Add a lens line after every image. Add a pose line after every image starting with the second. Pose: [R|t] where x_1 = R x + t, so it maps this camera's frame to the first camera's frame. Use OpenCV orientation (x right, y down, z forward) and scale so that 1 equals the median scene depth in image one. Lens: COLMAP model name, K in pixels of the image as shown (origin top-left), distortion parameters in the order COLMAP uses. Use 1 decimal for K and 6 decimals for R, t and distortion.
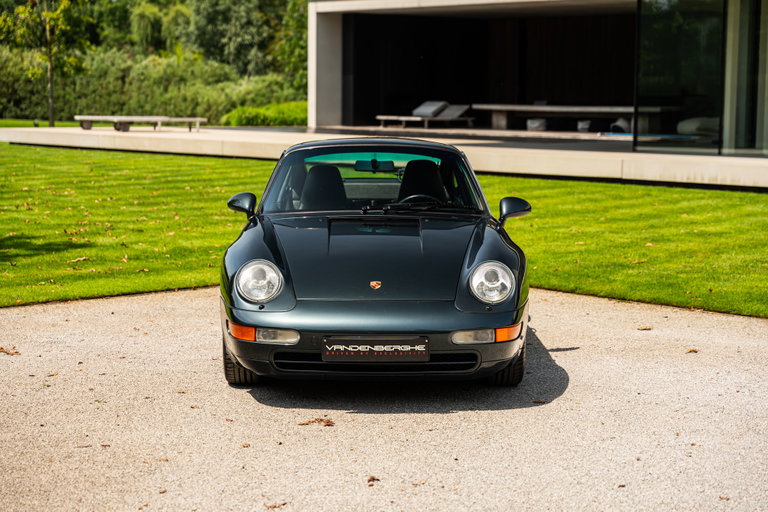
lens RADIAL K [[1525.8, 0, 384.0], [0, 1525.8, 256.0], [0, 0, 1]] dist [0.055466, -0.252282]
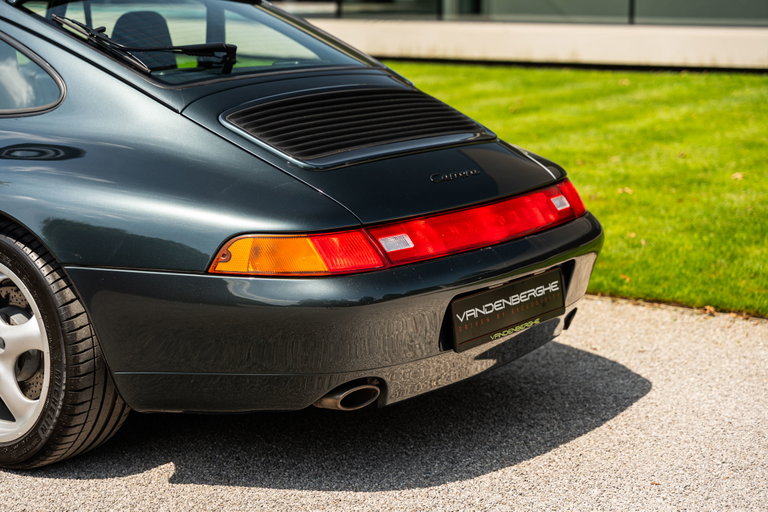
lens RADIAL K [[1494.2, 0, 384.0], [0, 1494.2, 256.0], [0, 0, 1]] dist [0.024131, 0.061243]
pose [[0.984494, -0.042067, 0.170299, 0.021620], [0.028475, 0.996268, 0.081487, -0.002984], [-0.173091, -0.075374, 0.982017, 0.093618]]
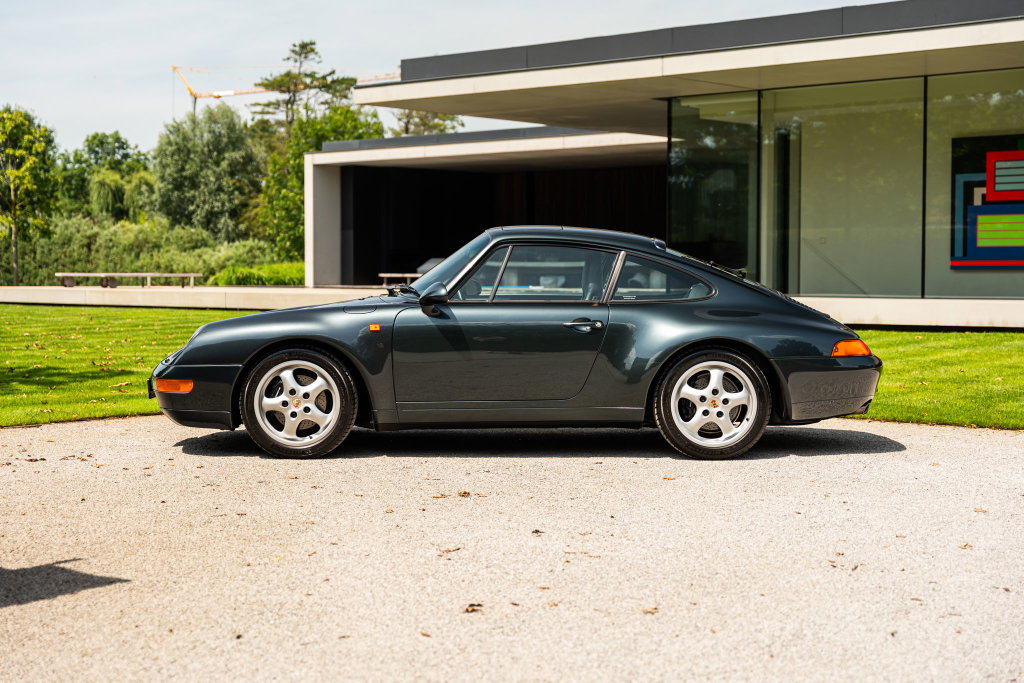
lens RADIAL K [[1641.0, 0, 512.0], [0, 1641.0, 341.5], [0, 0, 1]] dist [-0.018300, 0.242407]
pose [[0.995519, -0.012248, 0.093762, -0.013918], [0.018152, 0.997887, -0.062380, 0.010696], [-0.092800, 0.063802, 0.993638, -0.004379]]
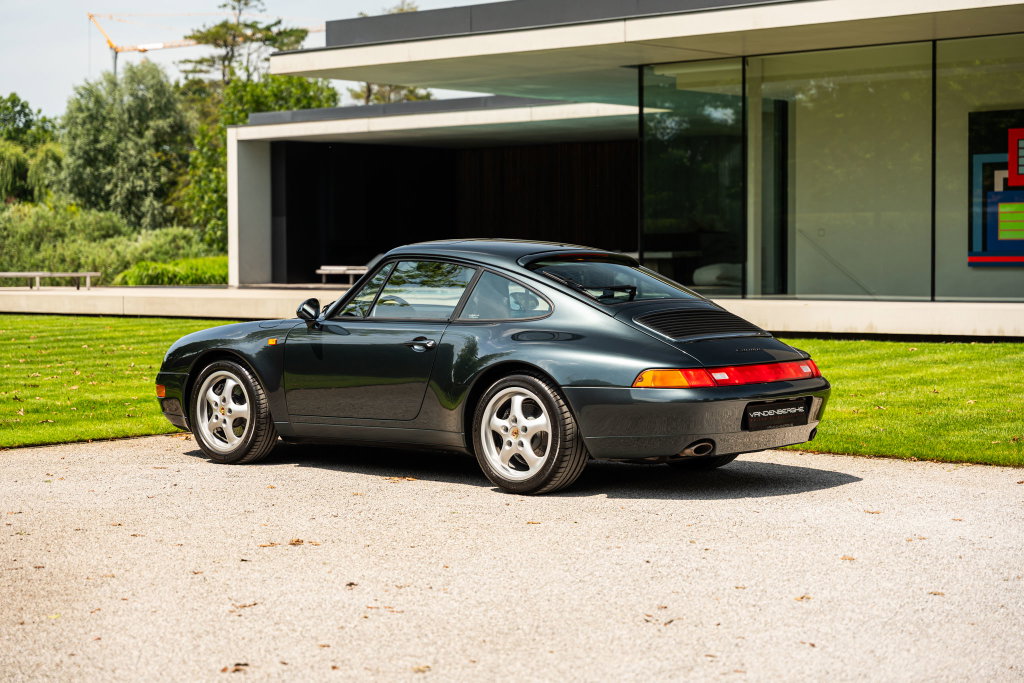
lens RADIAL K [[1992.2, 0, 512.0], [0, 1992.2, 341.5], [0, 0, 1]] dist [0.024131, 0.061243]
pose [[0.995252, -0.017824, 0.095686, -0.002708], [0.023977, 0.997691, -0.063545, 0.009574], [-0.094332, 0.065538, 0.993381, -0.020230]]
